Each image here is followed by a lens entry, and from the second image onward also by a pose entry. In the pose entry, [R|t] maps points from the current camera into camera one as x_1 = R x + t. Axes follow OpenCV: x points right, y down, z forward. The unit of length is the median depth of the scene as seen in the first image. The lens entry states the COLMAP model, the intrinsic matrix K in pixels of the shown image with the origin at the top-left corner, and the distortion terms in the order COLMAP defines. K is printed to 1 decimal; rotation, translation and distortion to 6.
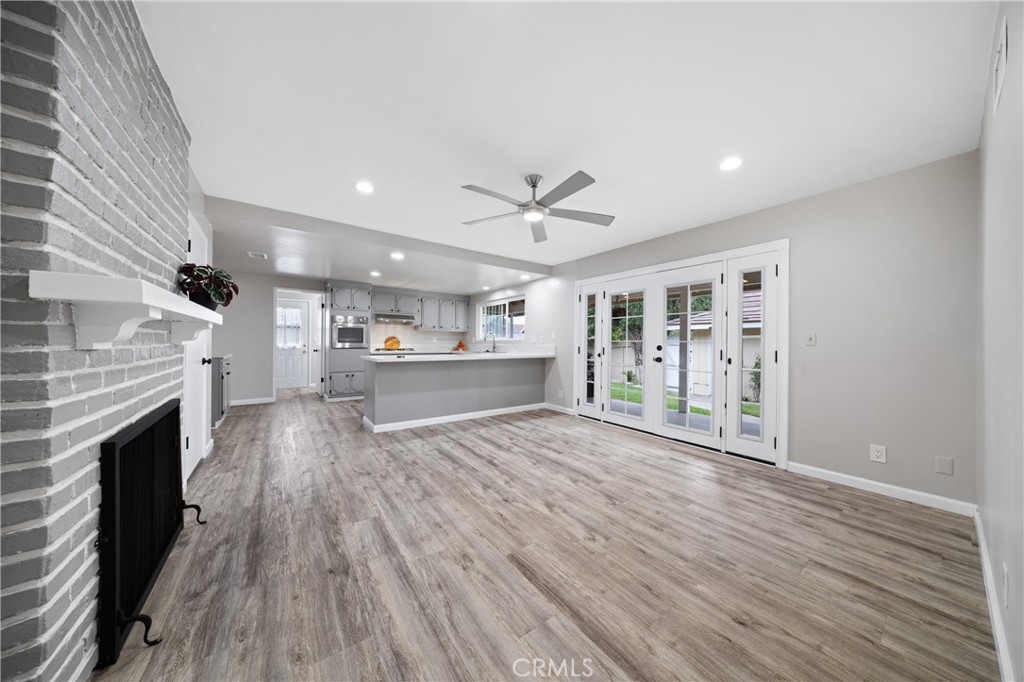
lens RADIAL K [[319.7, 0, 512.0], [0, 319.7, 341.0], [0, 0, 1]] dist [0.000592, -0.000043]
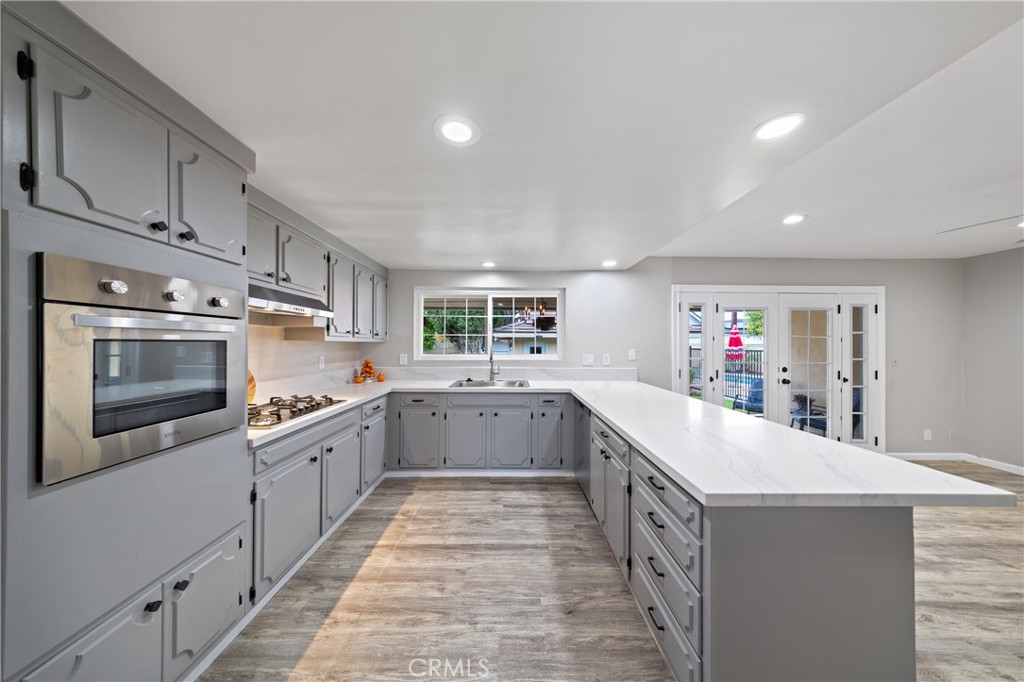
lens RADIAL K [[310.6, 0, 512.0], [0, 310.6, 341.0], [0, 0, 1]] dist [-0.000172, -0.000005]
pose [[0.582778, 0.004773, 0.812617, -1.000792], [-0.005167, 0.999984, -0.002169, -0.074539], [-0.812615, -0.002935, 0.582793, 1.374660]]
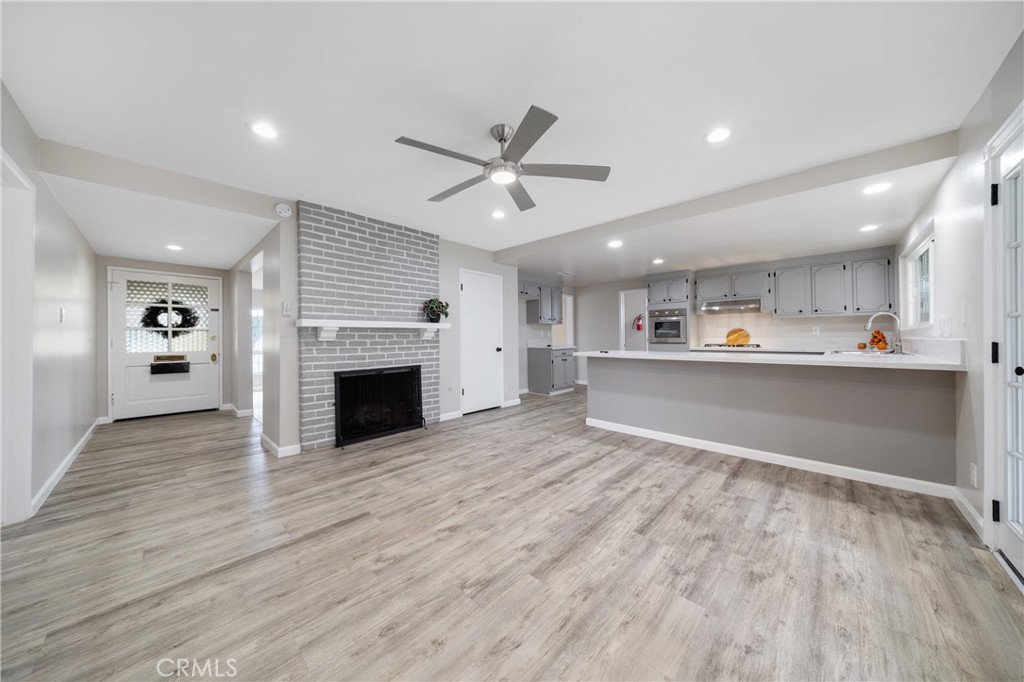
lens RADIAL K [[332.2, 0, 512.0], [0, 332.2, 341.0], [0, 0, 1]] dist [0.001134, -0.000007]
pose [[0.183016, 0.004915, -0.983098, 0.707113], [0.011706, 0.999906, 0.007178, 0.007721], [0.983040, -0.012822, 0.182941, 0.697902]]
